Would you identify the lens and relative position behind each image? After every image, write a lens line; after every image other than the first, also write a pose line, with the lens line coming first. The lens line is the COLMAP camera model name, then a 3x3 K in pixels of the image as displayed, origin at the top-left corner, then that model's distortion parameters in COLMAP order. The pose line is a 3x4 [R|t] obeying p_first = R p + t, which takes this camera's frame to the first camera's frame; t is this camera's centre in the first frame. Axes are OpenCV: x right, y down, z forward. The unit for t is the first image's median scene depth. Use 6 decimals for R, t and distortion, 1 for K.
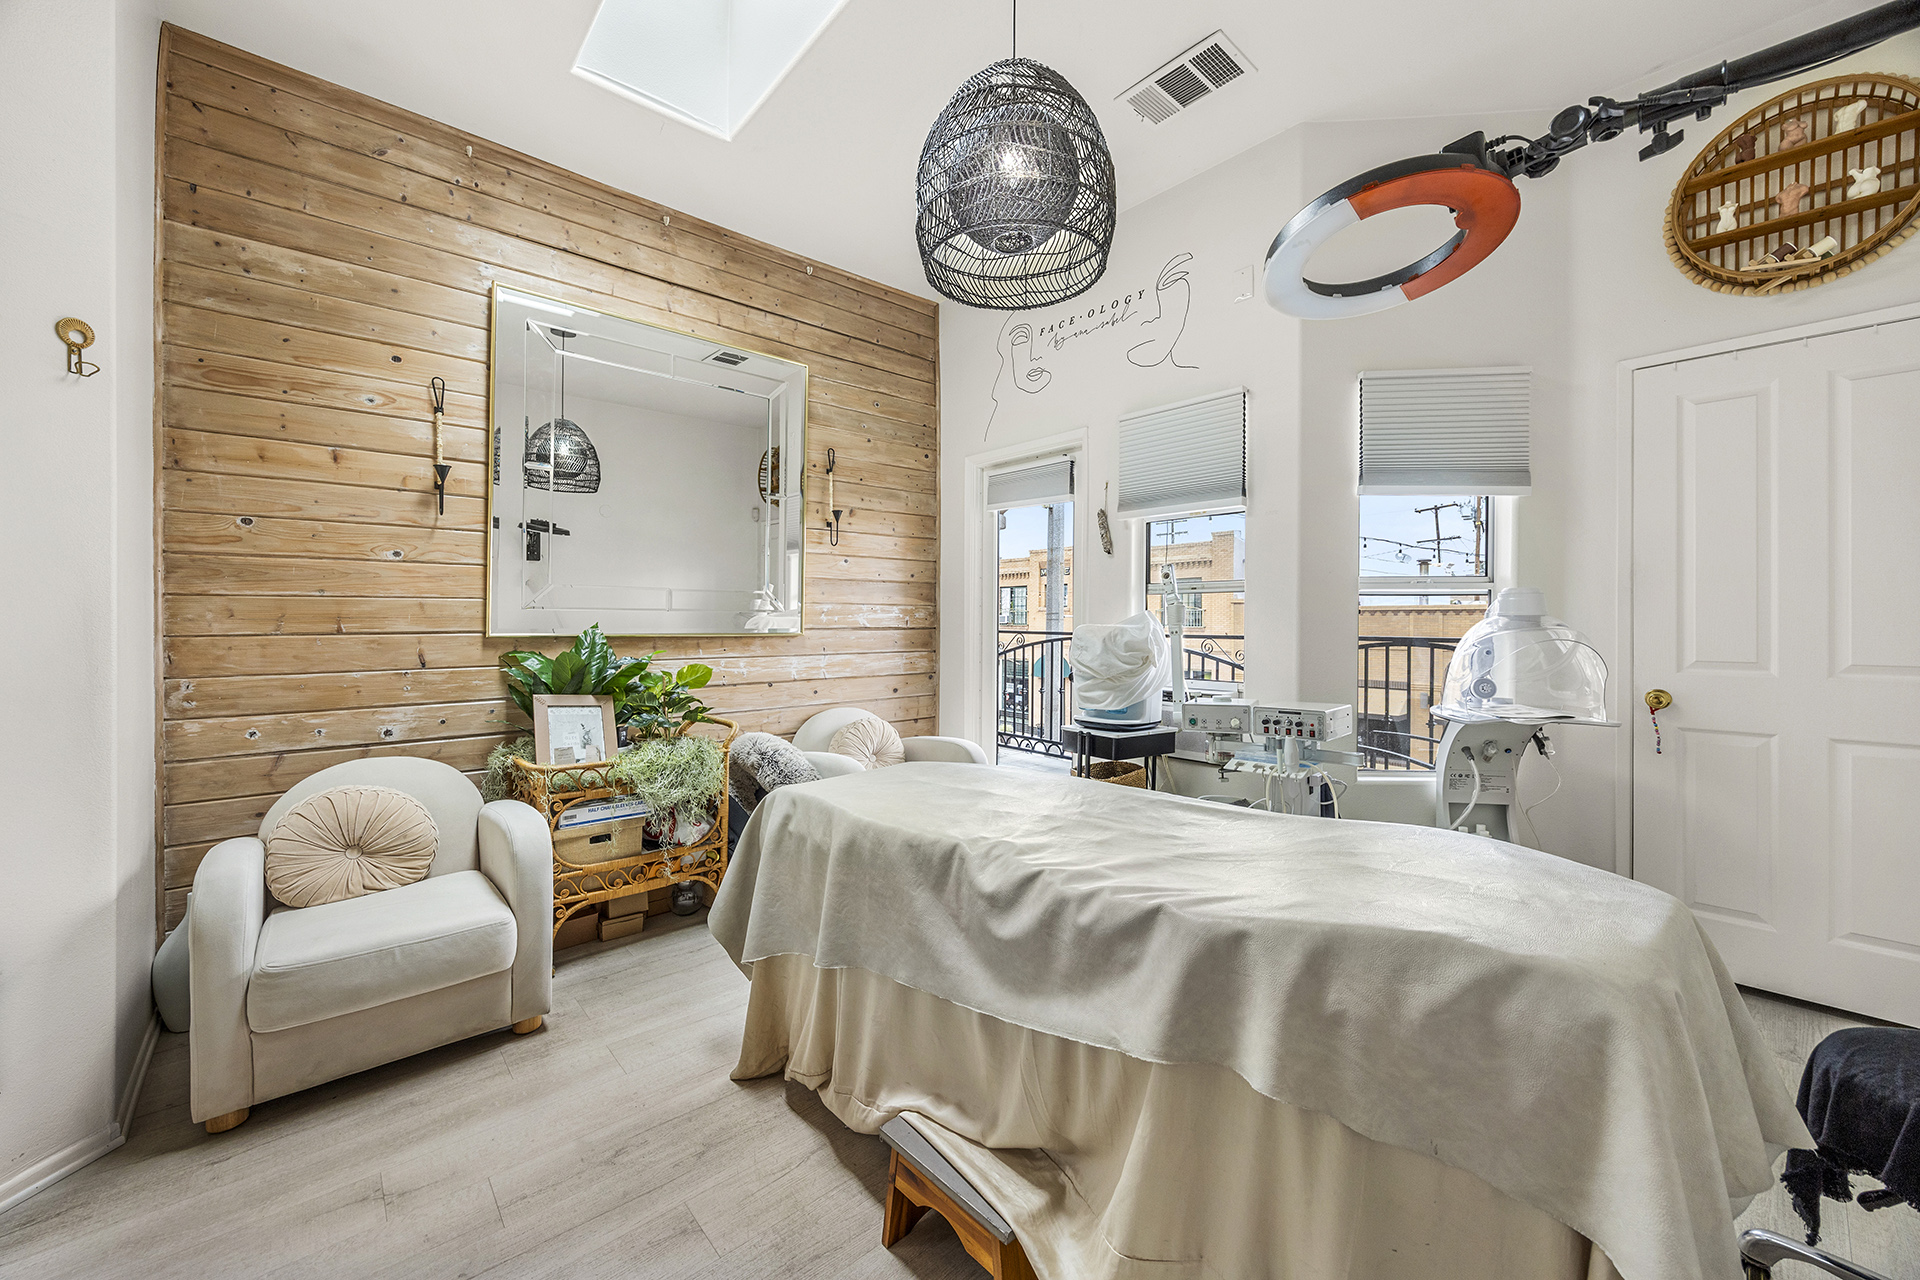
lens RADIAL K [[733.9, 0, 955.0], [0, 733.9, 618.9], [0, 0, 1]] dist [-0.003077, -0.000727]
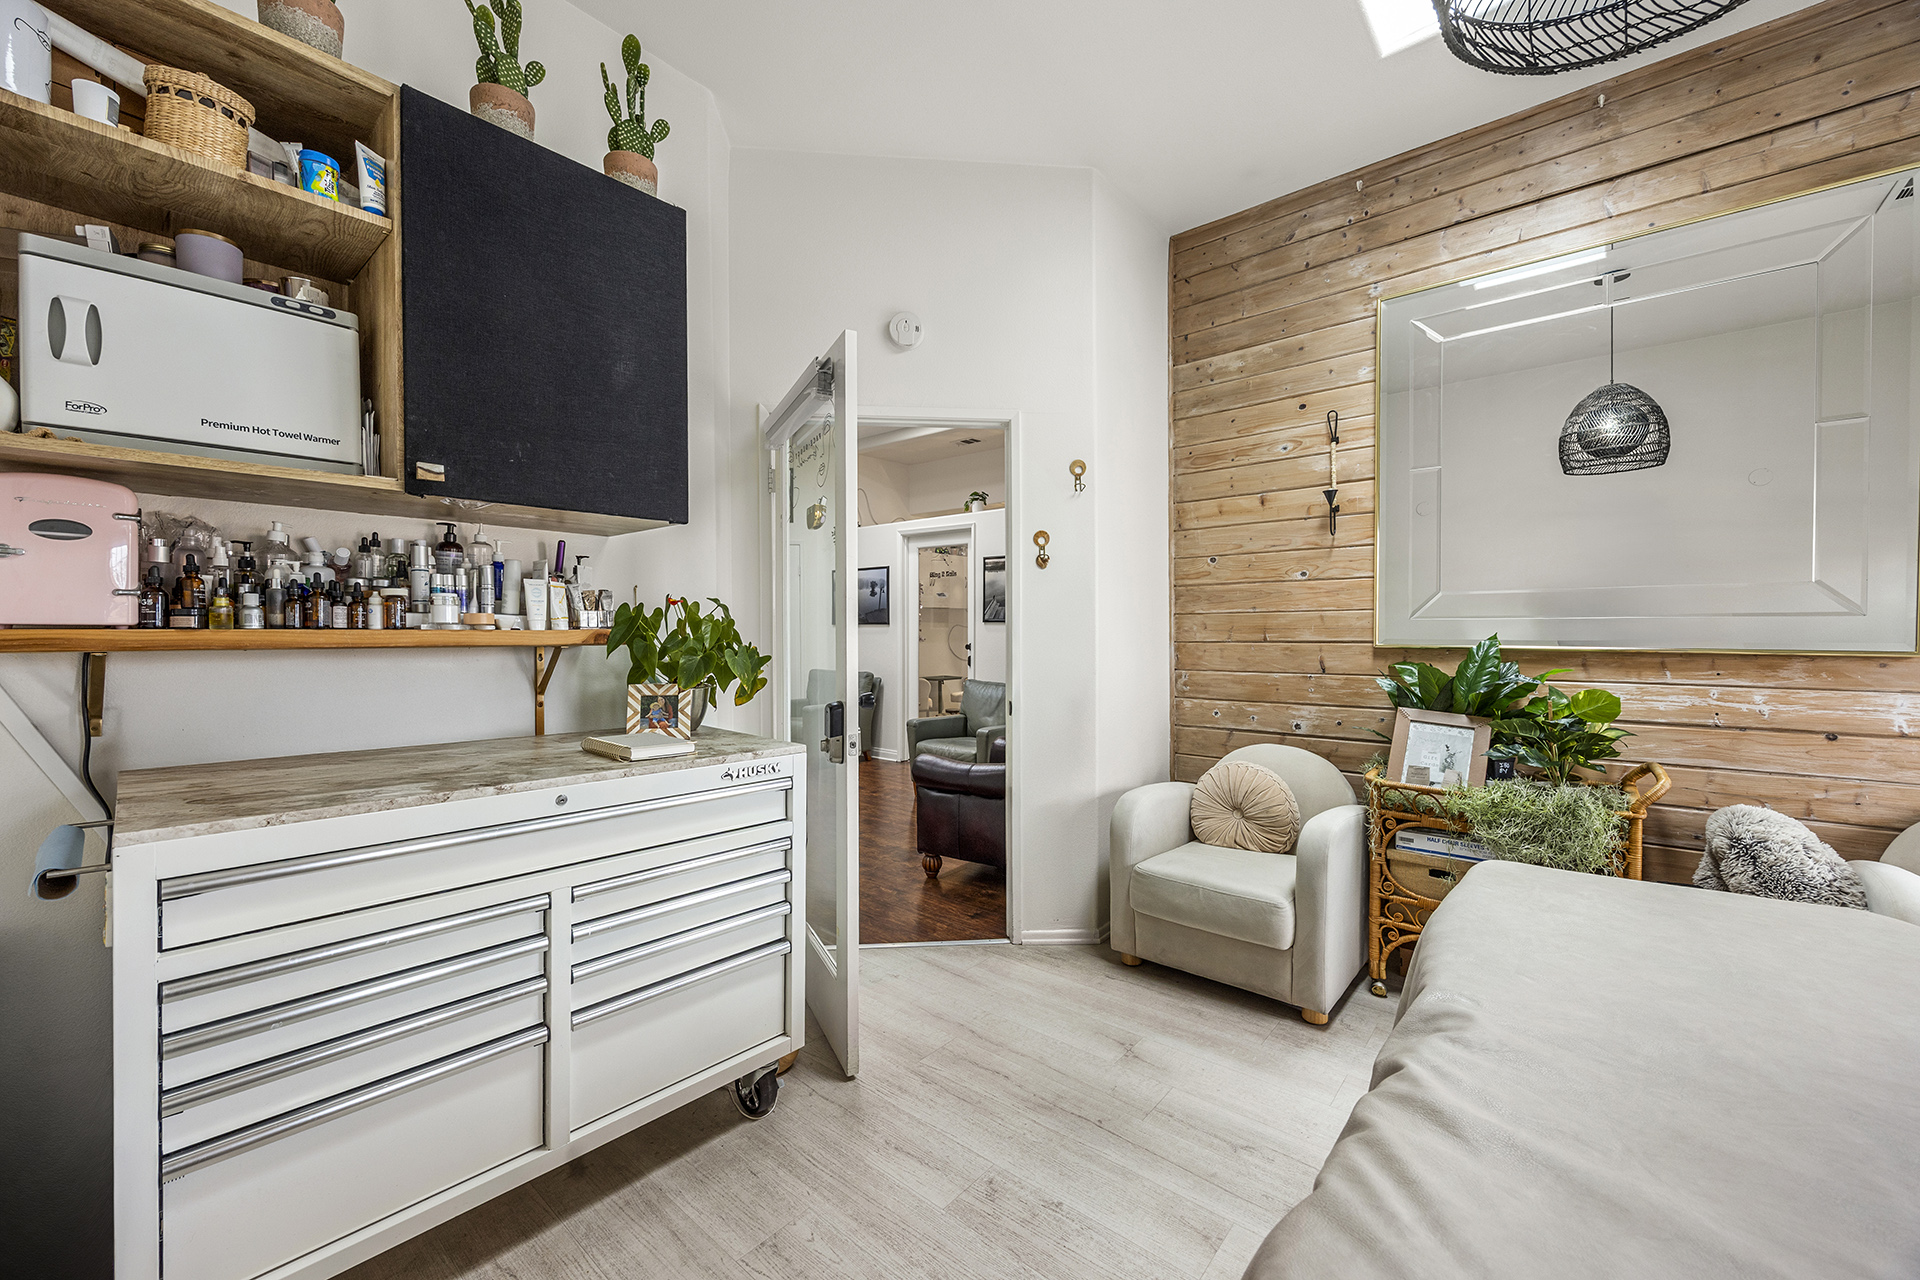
lens RADIAL K [[733.9, 0, 951.7], [0, 733.9, 633.8], [0, 0, 1]] dist [-0.003077, -0.000727]
pose [[0.144625, 0.002577, -0.989483, 0.321264], [0.004824, 0.999983, 0.003309, -0.000031], [0.989475, -0.005251, 0.144610, 0.285278]]
